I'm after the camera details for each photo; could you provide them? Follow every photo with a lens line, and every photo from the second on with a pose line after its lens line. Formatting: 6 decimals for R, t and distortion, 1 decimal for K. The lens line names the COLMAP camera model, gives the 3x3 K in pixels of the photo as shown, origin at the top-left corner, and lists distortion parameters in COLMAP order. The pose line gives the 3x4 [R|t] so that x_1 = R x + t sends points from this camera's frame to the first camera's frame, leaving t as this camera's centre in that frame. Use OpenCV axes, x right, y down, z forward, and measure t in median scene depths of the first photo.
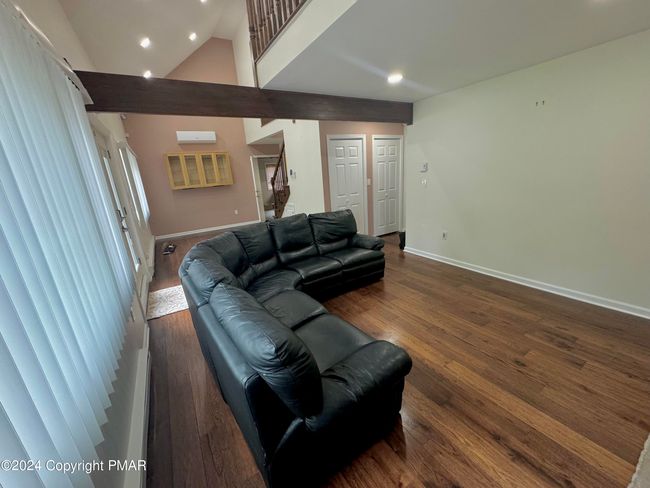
lens RADIAL K [[260.8, 0, 330.0], [0, 260.8, 243.4], [0, 0, 1]] dist [-0.001315, -0.000548]
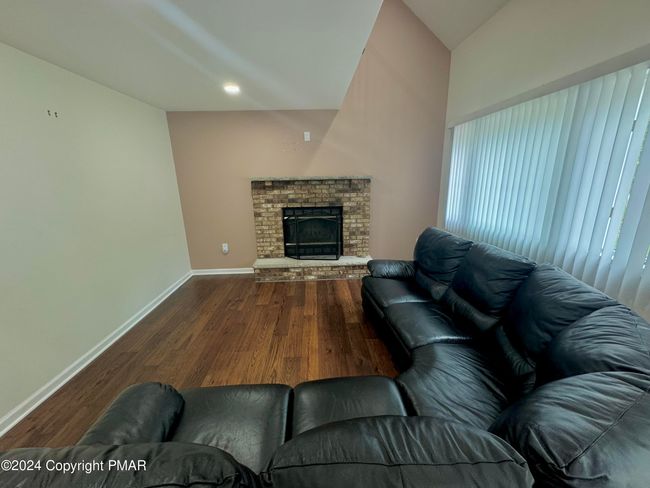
lens RADIAL K [[260.8, 0, 325.9], [0, 260.8, 243.9], [0, 0, 1]] dist [-0.001315, -0.000548]
pose [[-0.859900, -0.057381, 0.507228, -0.296699], [0.198829, 0.877536, 0.436345, -0.439687], [-0.470149, 0.476065, -0.743184, 1.561677]]
